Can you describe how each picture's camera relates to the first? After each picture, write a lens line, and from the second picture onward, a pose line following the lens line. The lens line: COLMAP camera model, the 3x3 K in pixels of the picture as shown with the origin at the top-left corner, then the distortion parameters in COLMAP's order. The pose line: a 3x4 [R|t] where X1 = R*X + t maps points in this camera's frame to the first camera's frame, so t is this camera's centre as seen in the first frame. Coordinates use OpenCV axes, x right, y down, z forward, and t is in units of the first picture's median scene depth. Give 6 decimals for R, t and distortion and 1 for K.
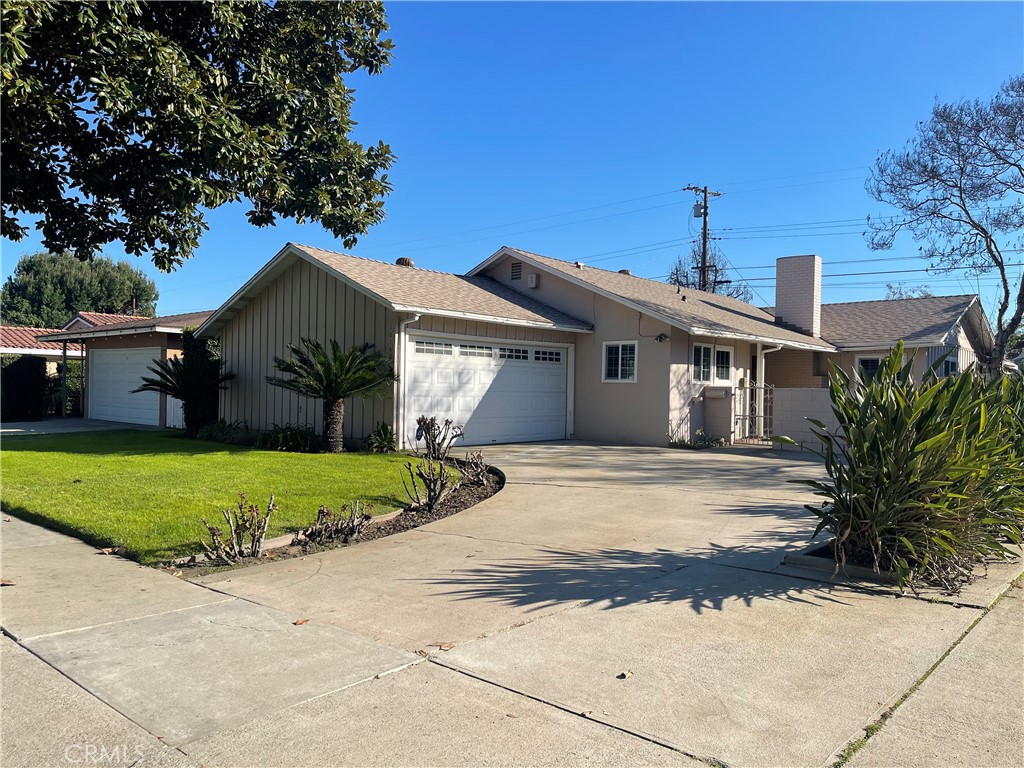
lens RADIAL K [[776.5, 0, 518.6], [0, 776.5, 394.2], [0, 0, 1]] dist [0.065929, -0.085489]
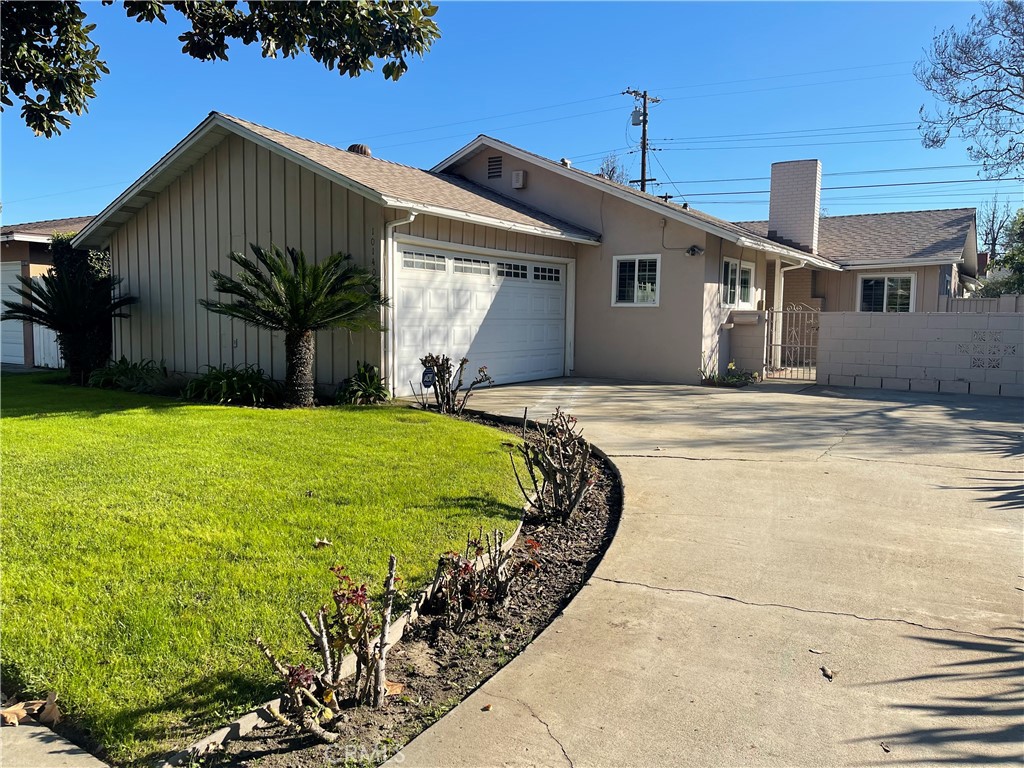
lens RADIAL K [[776.5, 0, 513.2], [0, 776.5, 380.7], [0, 0, 1]] dist [0.065929, -0.085489]
pose [[0.989573, -0.017395, 0.142977, -0.121072], [0.005967, 0.996779, 0.079971, -0.003589], [-0.143907, -0.078284, 0.986490, 0.216050]]
